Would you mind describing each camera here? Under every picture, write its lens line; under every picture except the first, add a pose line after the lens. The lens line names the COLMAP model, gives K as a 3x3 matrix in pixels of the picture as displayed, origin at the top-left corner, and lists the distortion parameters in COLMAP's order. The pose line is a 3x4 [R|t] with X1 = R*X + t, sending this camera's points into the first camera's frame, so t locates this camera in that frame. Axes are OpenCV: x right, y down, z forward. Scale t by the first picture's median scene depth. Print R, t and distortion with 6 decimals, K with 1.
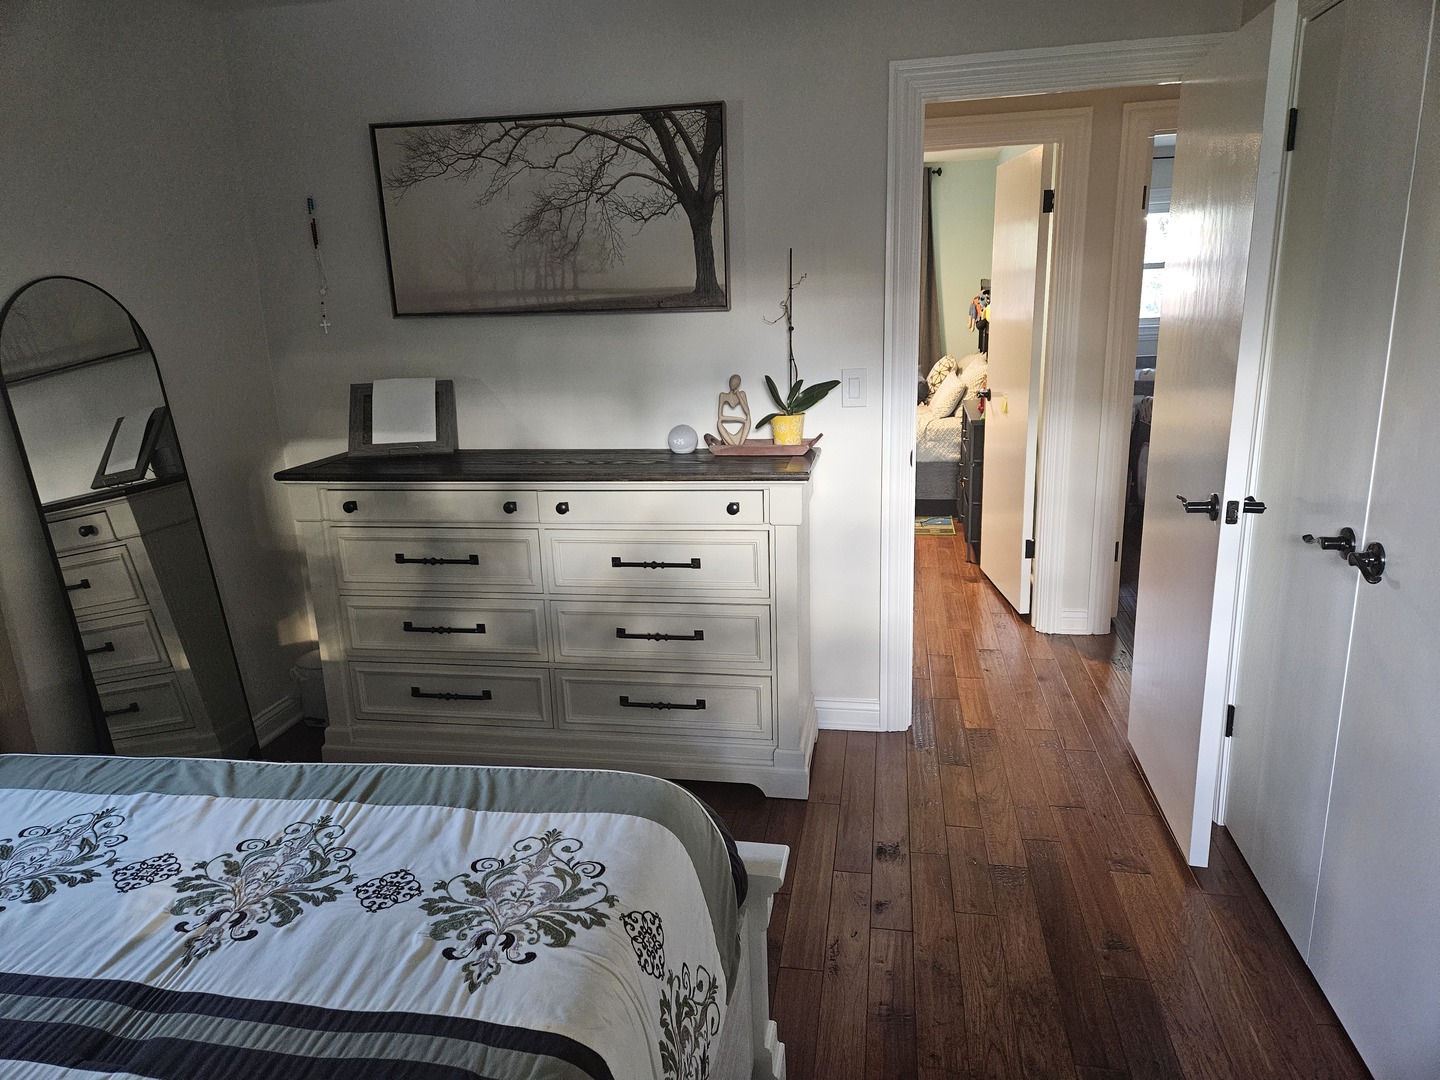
lens RADIAL K [[967.1, 0, 723.9], [0, 967.1, 544.6], [0, 0, 1]] dist [0.078555, -0.005505]
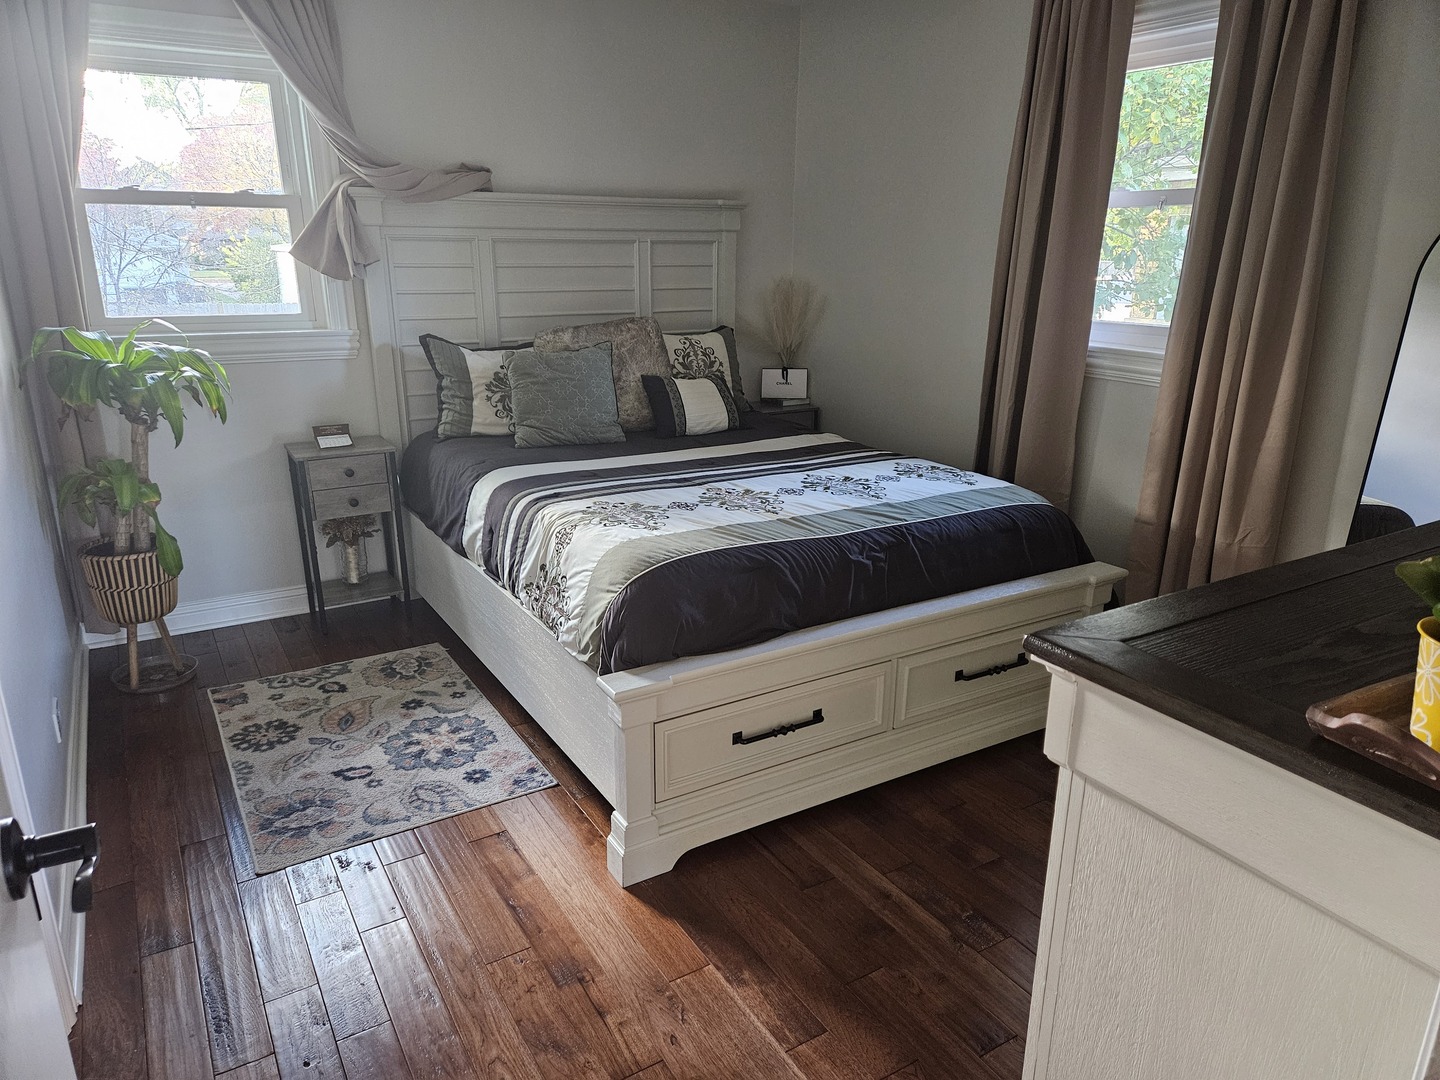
lens RADIAL K [[967.1, 0, 718.0], [0, 967.1, 545.0], [0, 0, 1]] dist [0.078555, -0.005505]
pose [[-0.751120, 0.223979, -0.621009, 0.334640], [-0.151461, 0.857127, 0.492334, -0.224086], [0.642556, 0.463861, -0.609882, 0.866344]]
